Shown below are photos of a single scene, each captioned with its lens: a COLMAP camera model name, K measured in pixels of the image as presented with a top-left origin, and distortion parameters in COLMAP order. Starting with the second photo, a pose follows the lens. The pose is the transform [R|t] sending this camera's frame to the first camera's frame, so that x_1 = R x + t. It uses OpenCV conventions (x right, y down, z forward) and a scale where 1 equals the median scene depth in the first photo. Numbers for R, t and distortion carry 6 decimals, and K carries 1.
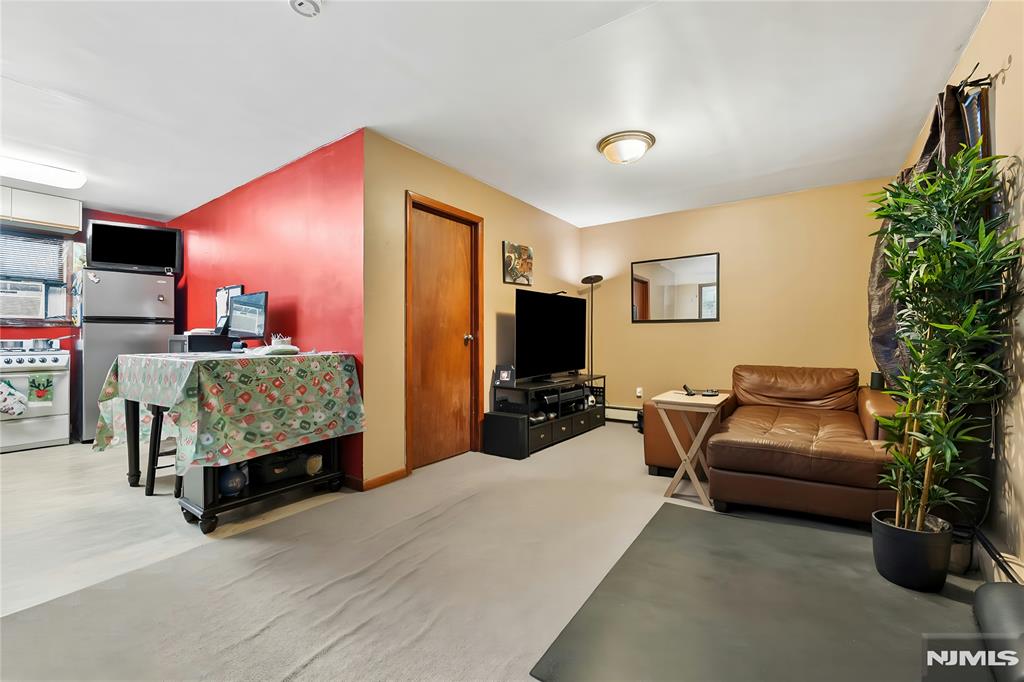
lens RADIAL K [[424.4, 0, 511.0], [0, 424.4, 337.1], [0, 0, 1]] dist [-0.008309, 0.000309]
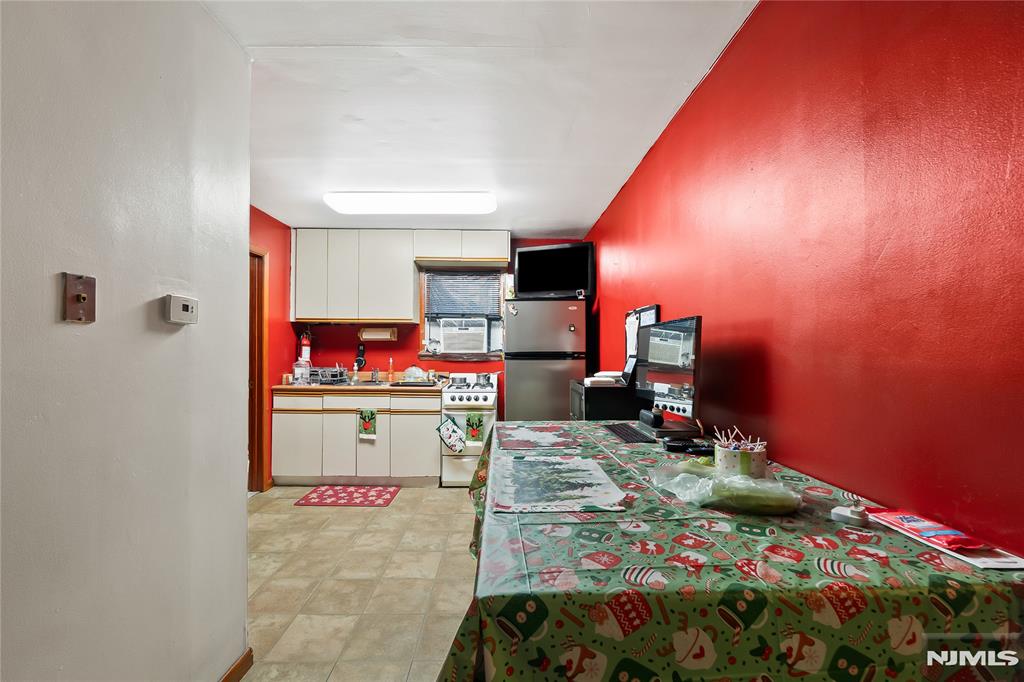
lens RADIAL K [[424.4, 0, 509.1], [0, 424.4, 342.3], [0, 0, 1]] dist [-0.008309, 0.000309]
pose [[0.599463, -0.010812, -0.800329, -0.196923], [-0.000023, 0.999909, -0.013525, -0.043738], [0.800402, 0.008126, 0.599408, 0.331352]]
